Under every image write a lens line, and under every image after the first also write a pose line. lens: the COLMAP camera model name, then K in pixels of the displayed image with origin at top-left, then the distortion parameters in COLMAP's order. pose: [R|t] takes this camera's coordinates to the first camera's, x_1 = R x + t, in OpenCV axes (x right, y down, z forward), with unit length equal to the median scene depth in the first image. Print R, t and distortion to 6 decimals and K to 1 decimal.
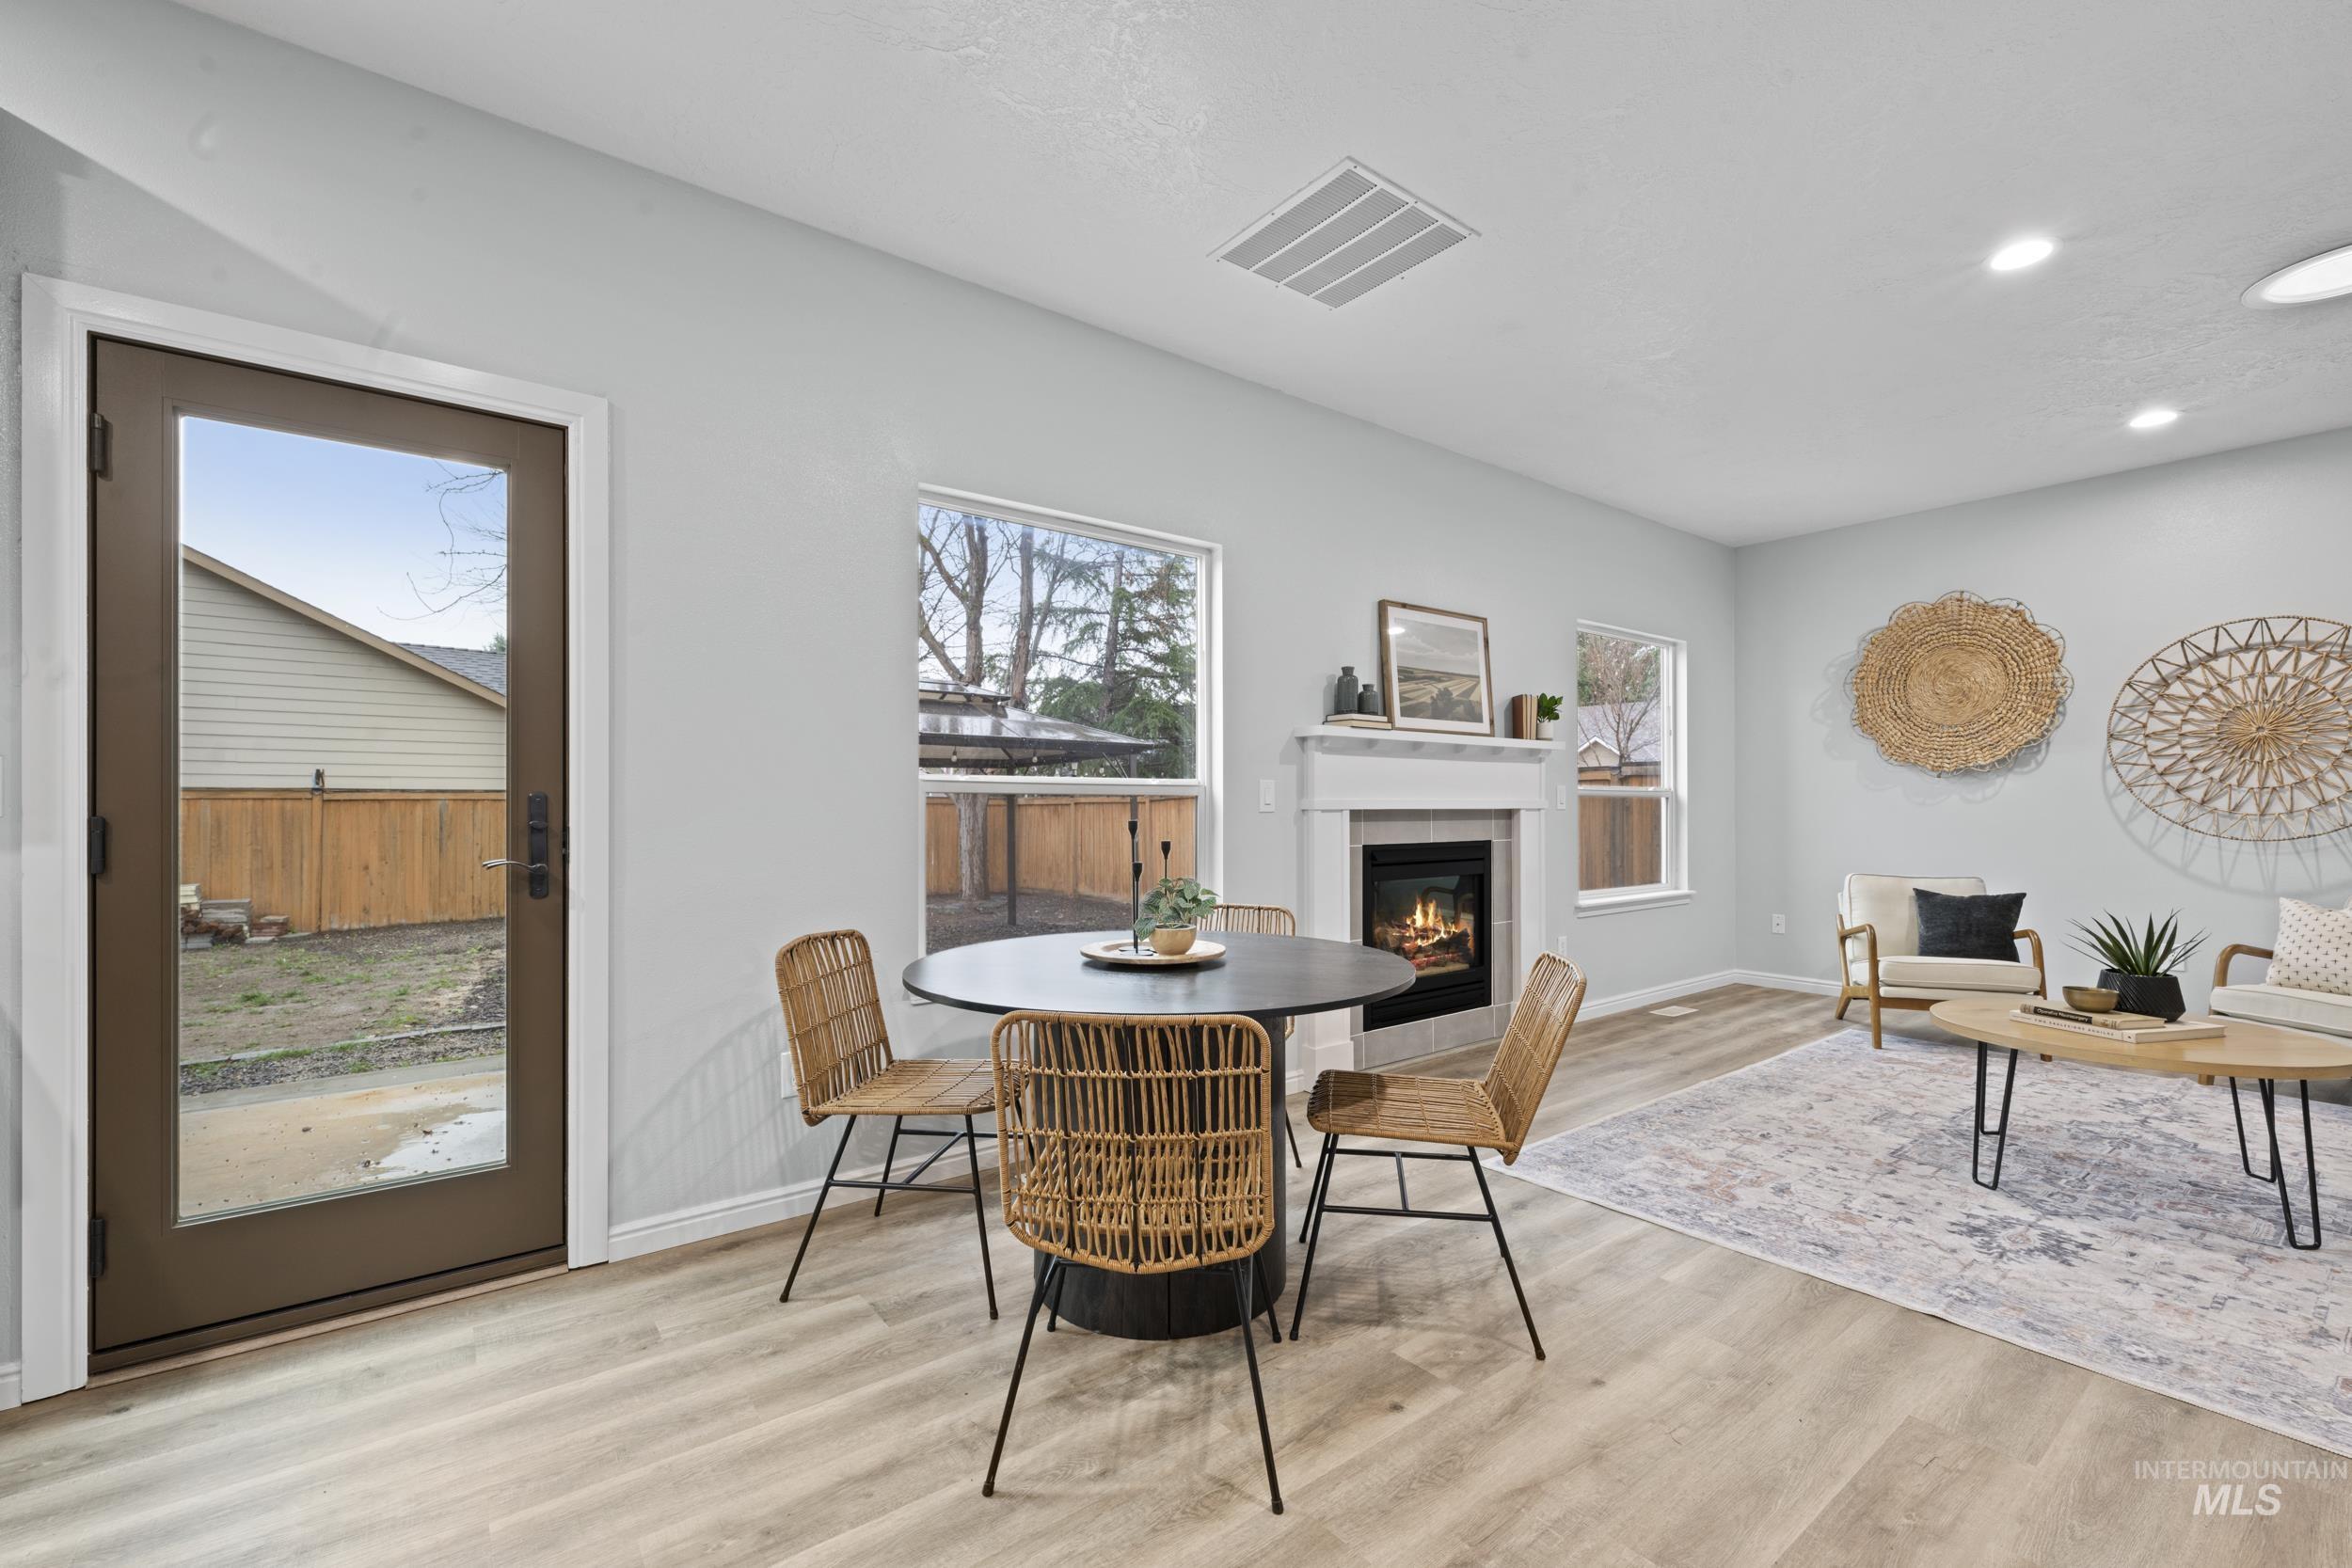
lens RADIAL K [[975.2, 0, 1174.6], [0, 975.2, 800.4], [0, 0, 1]] dist [0.002077, -0.001188]
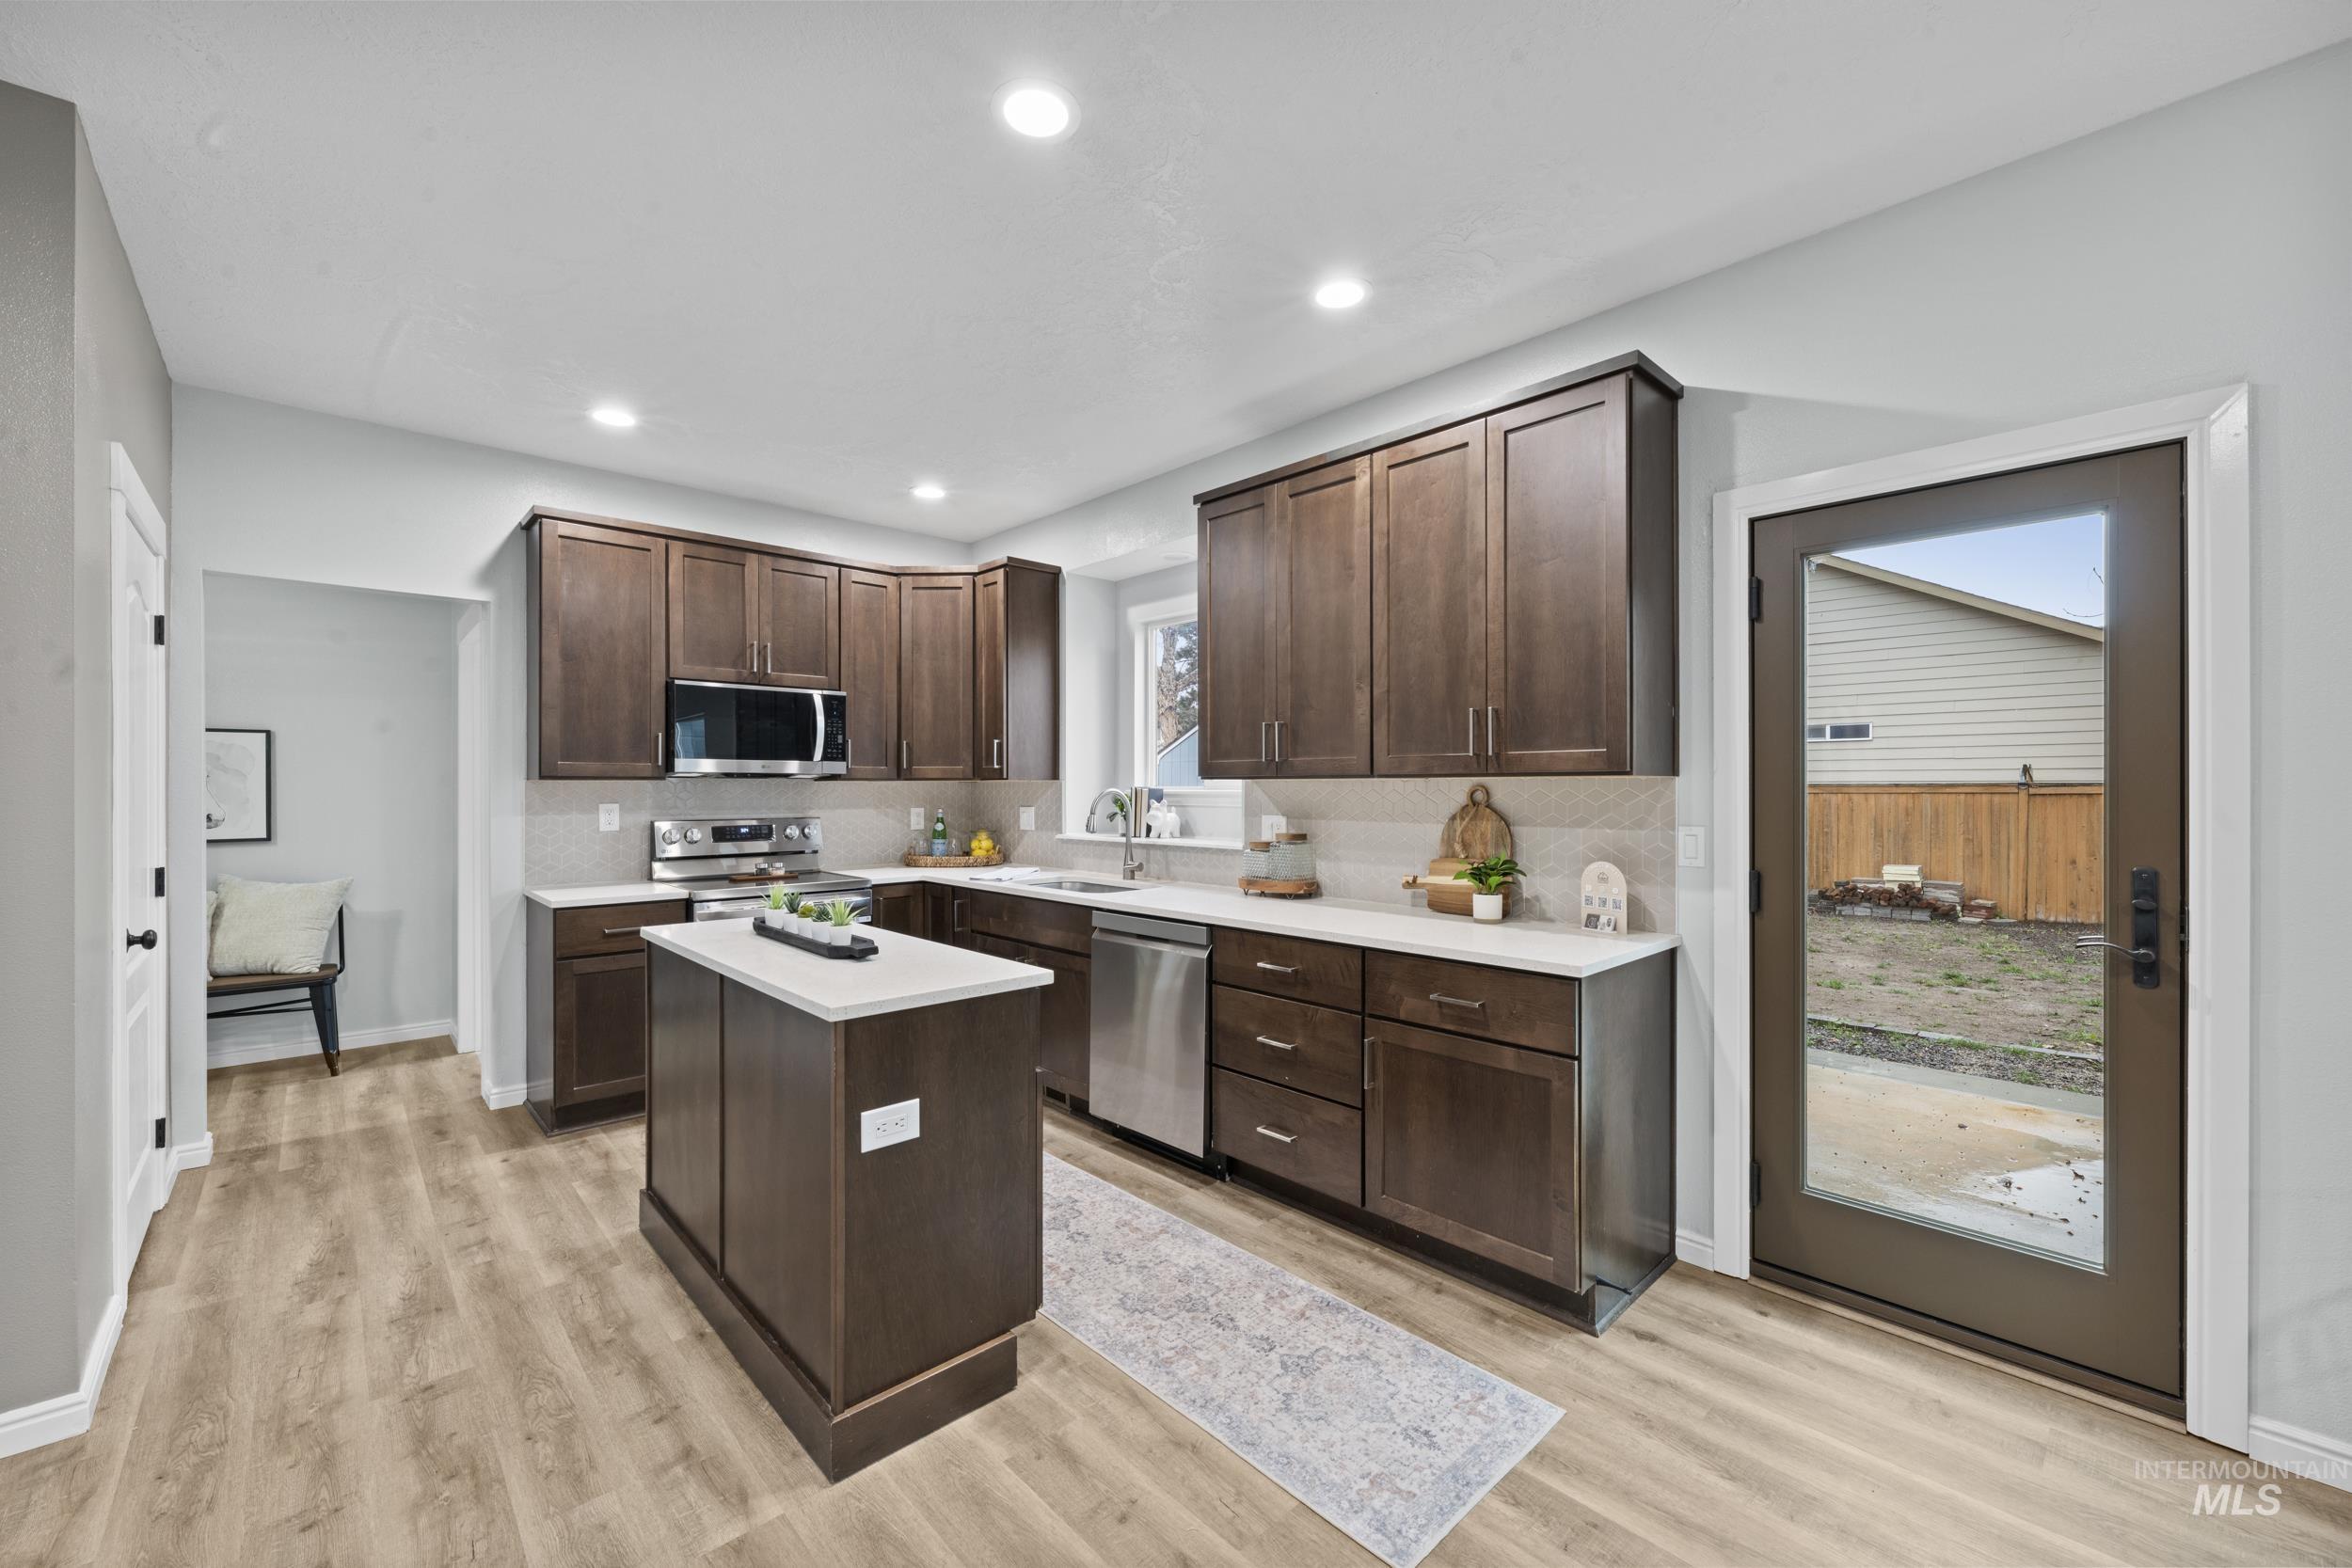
lens RADIAL K [[929.1, 0, 1192.7], [0, 929.1, 795.2], [0, 0, 1]] dist [0.002918, -0.000808]
pose [[0.109025, 0.009269, -0.993996, 0.046583], [0.005304, 0.999937, 0.009906, -0.047018], [0.994025, -0.006352, 0.108969, 0.032889]]
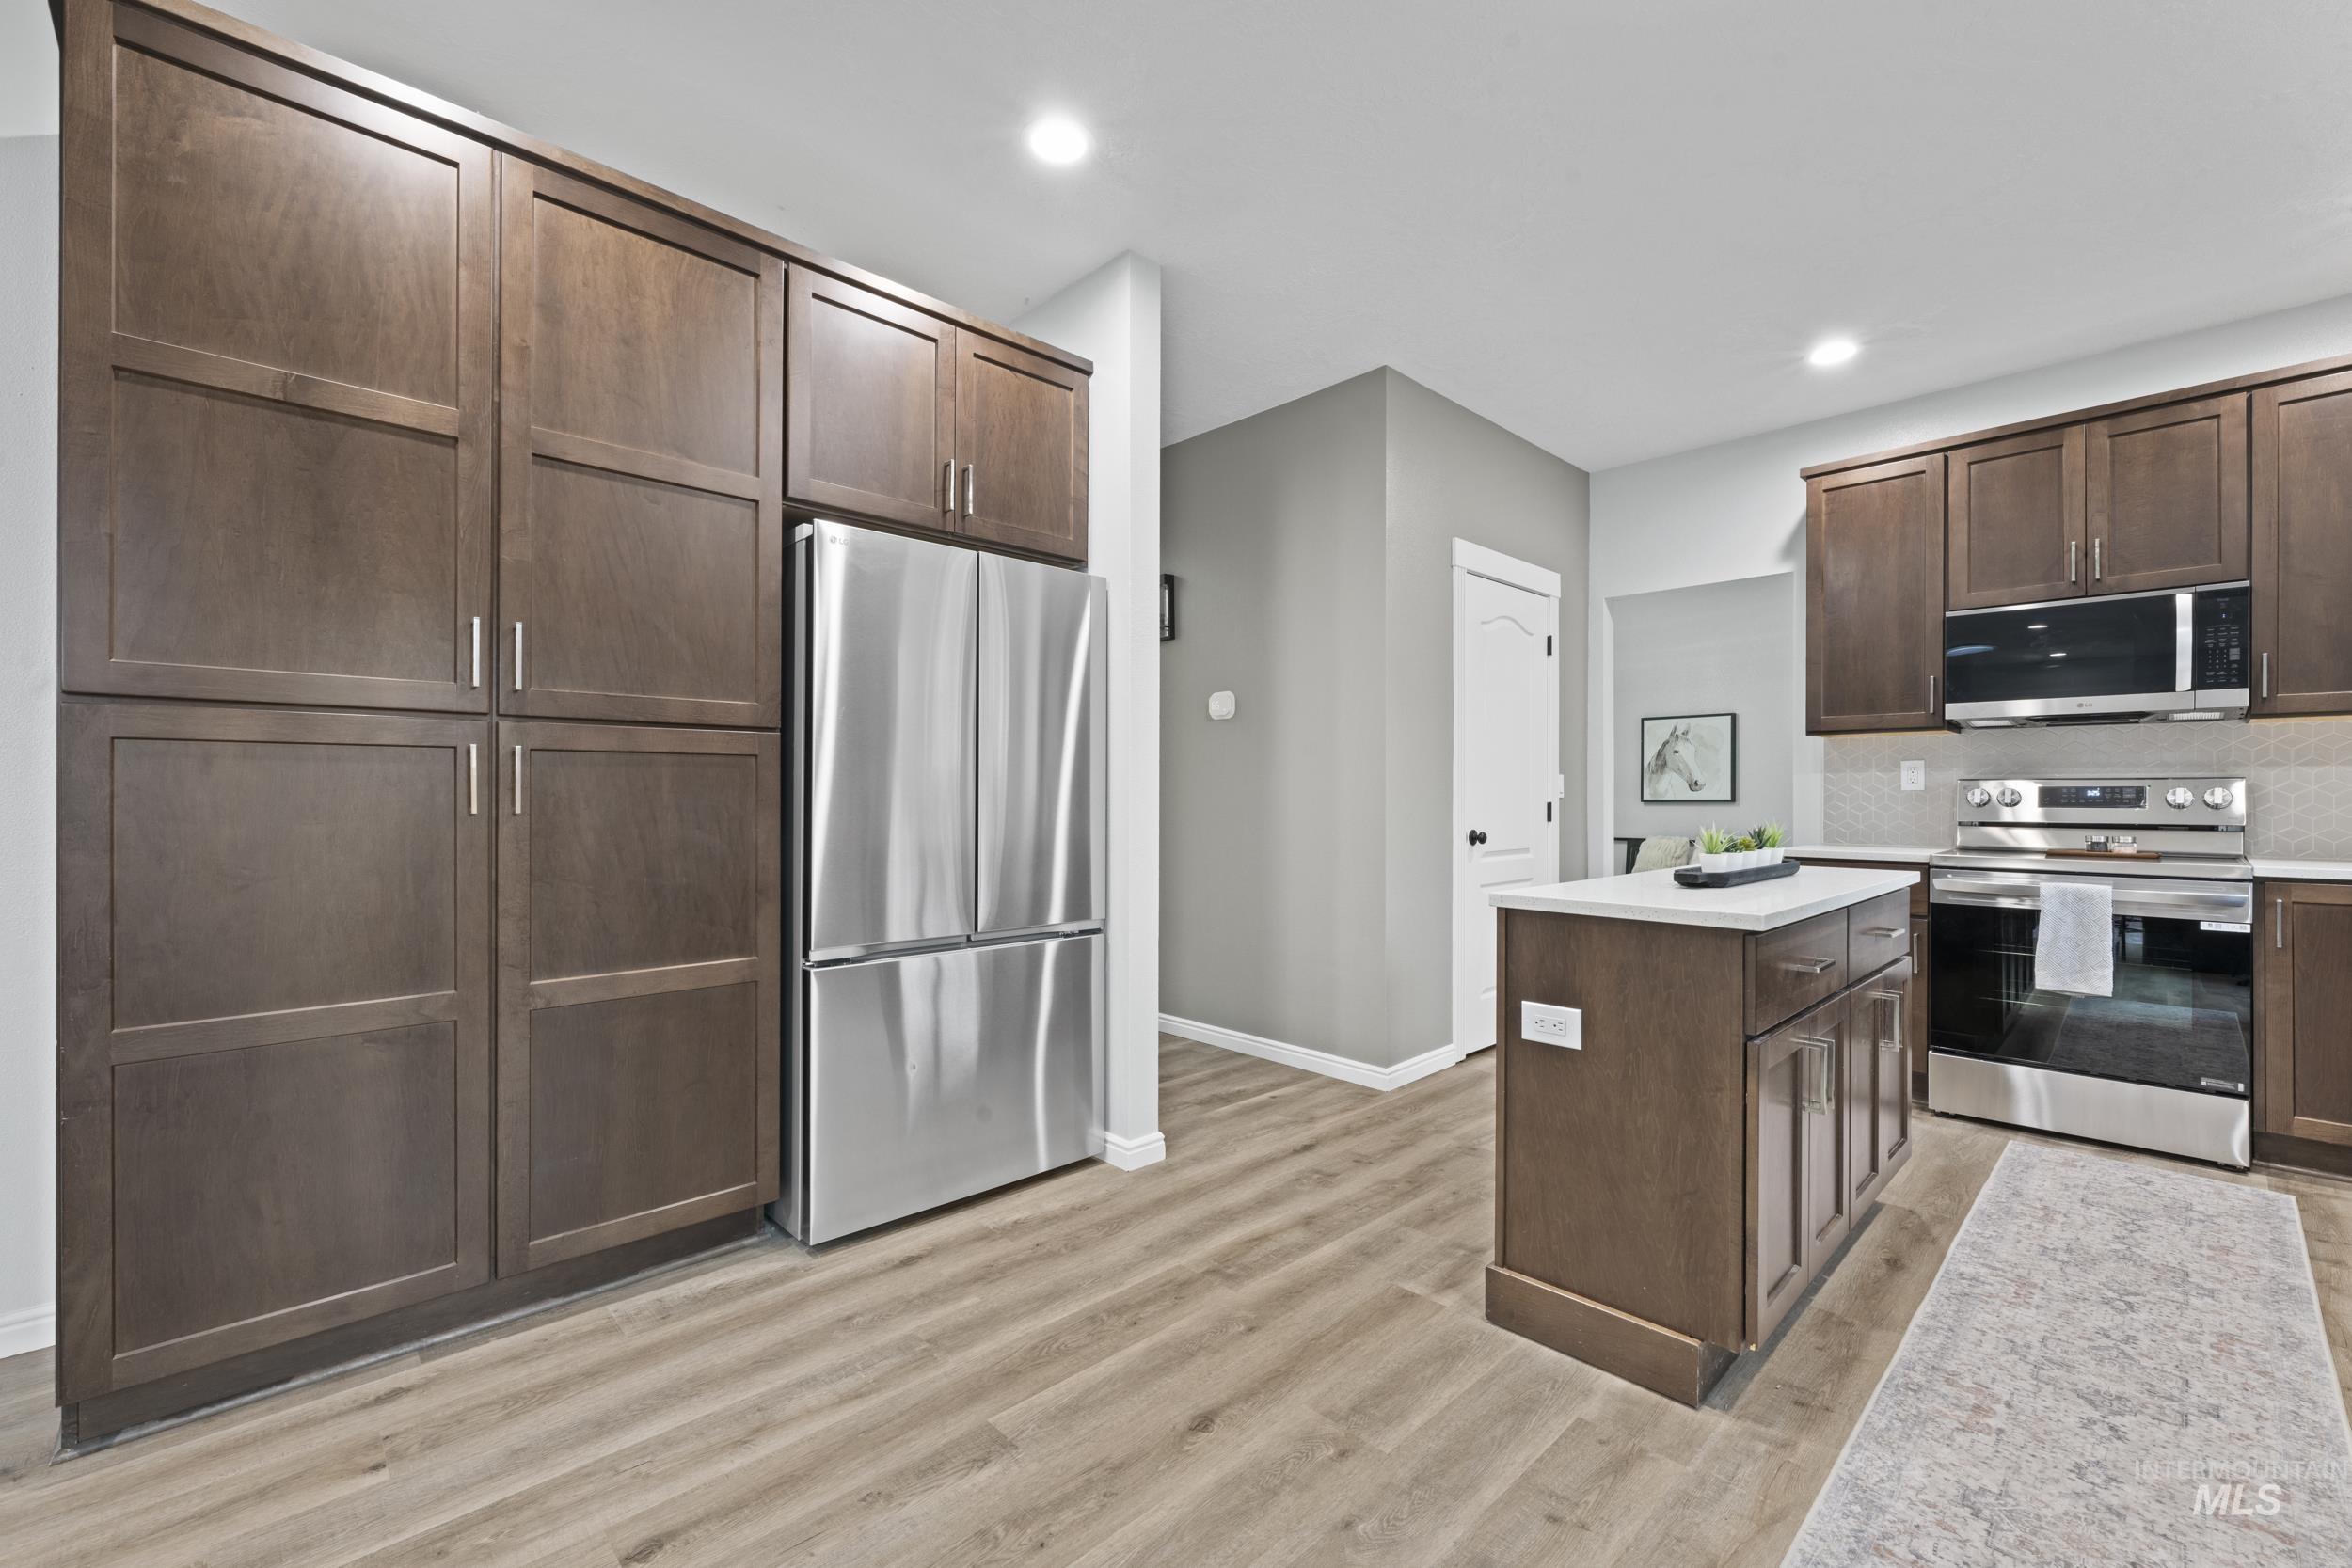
lens RADIAL K [[975.2, 0, 1166.6], [0, 975.2, 801.1], [0, 0, 1]] dist [0.002077, -0.001188]
pose [[-0.994032, 0.001048, -0.109087, -0.166129], [0.000784, 0.999997, 0.002470, 0.002999], [0.109089, 0.002370, -0.994029, 0.373899]]
